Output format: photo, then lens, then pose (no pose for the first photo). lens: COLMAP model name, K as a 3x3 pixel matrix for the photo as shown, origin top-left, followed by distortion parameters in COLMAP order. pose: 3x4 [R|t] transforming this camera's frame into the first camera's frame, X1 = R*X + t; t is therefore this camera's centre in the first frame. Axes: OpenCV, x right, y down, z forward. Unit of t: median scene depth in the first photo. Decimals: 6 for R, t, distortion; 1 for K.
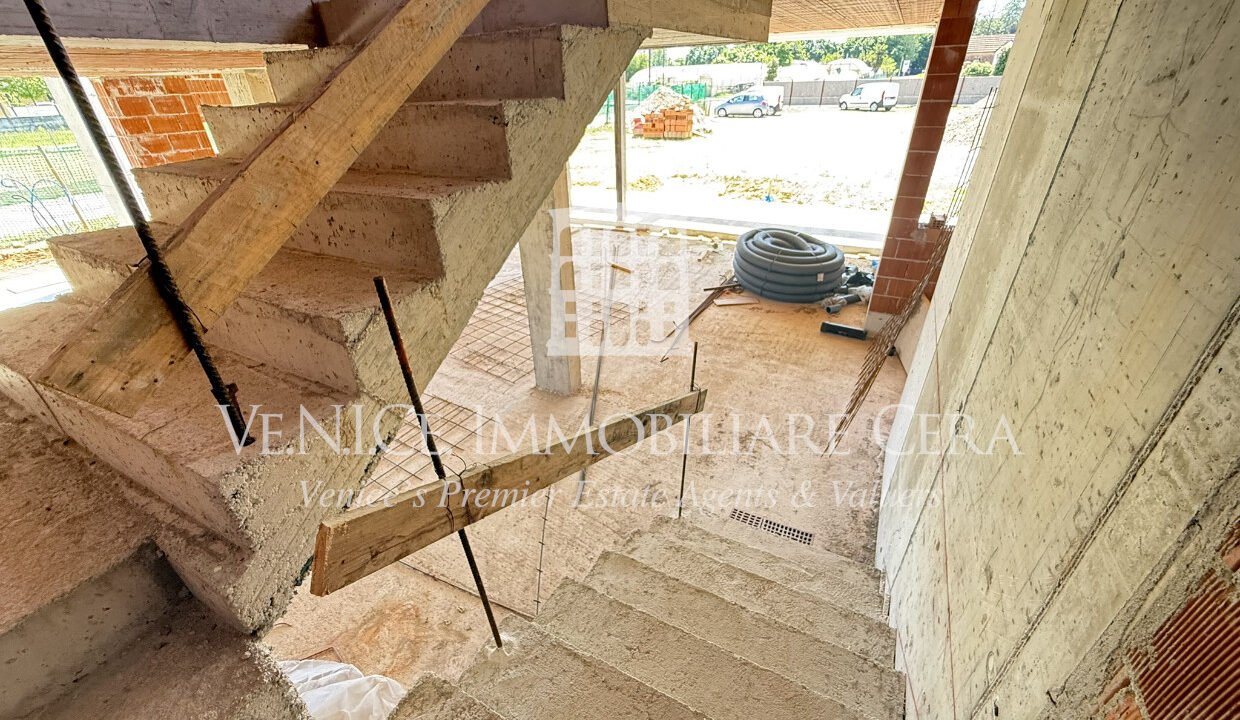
lens RADIAL K [[489.4, 0, 611.5], [0, 489.4, 359.4], [0, 0, 1]] dist [0.001053, 0.000463]
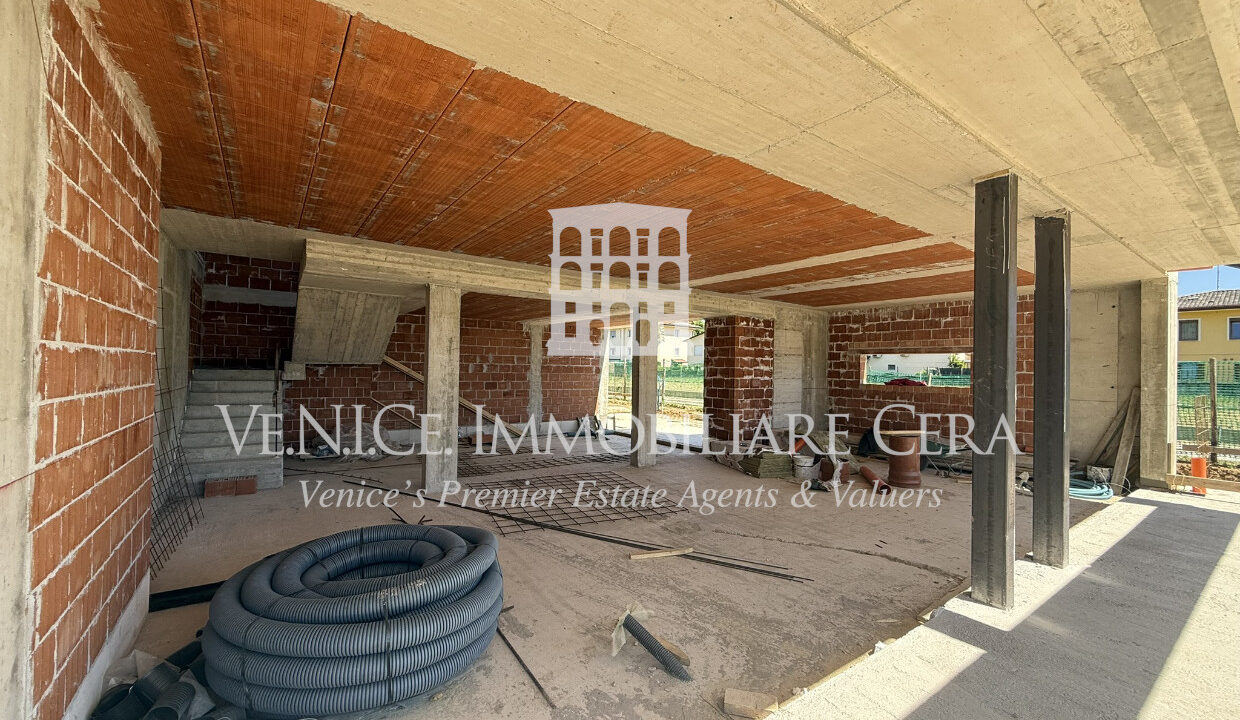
lens RADIAL K [[489.4, 0, 613.9], [0, 489.4, 364.1], [0, 0, 1]] dist [0.001053, 0.000463]
pose [[-0.453394, 0.009948, -0.891255, 0.748680], [-0.447633, 0.862145, 0.237340, -0.664521], [0.770752, 0.506564, -0.386438, 1.434946]]
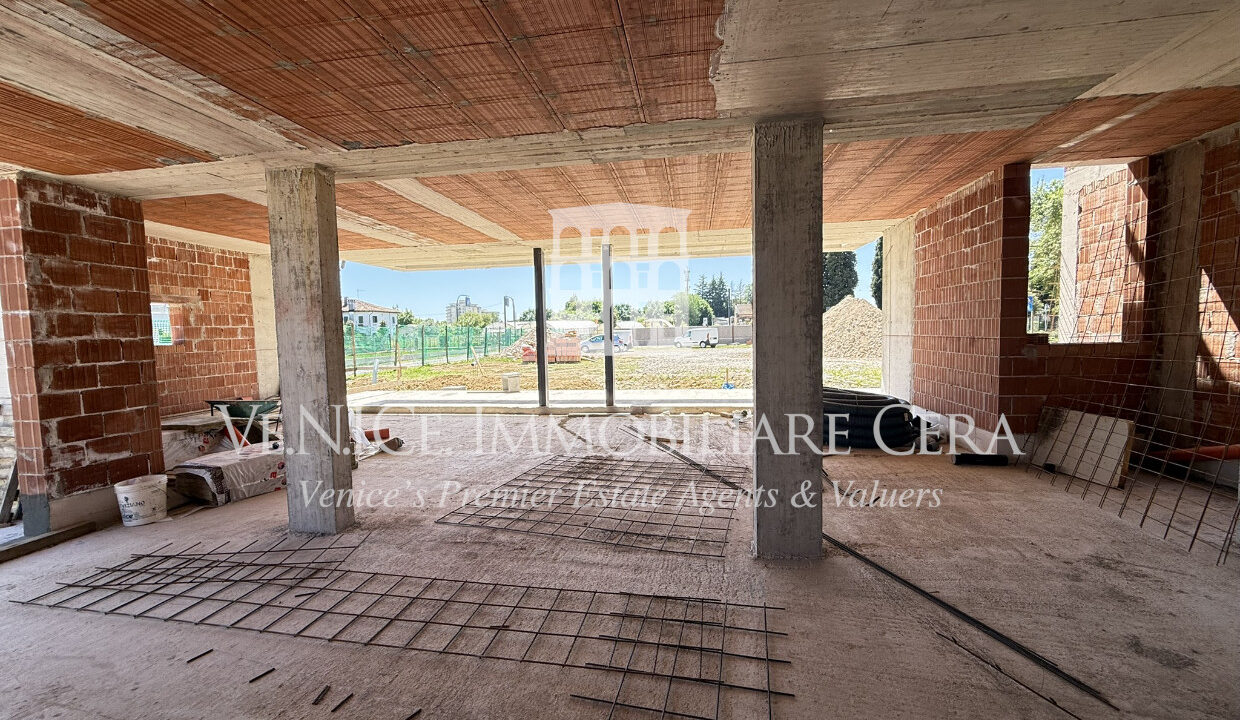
lens RADIAL K [[489.4, 0, 614.3], [0, 489.4, 362.4], [0, 0, 1]] dist [0.001053, 0.000463]
pose [[0.947059, -0.015349, 0.320692, -0.457281], [0.158206, 0.891478, -0.424544, 0.060348], [-0.279374, 0.452804, 0.846711, 0.302307]]
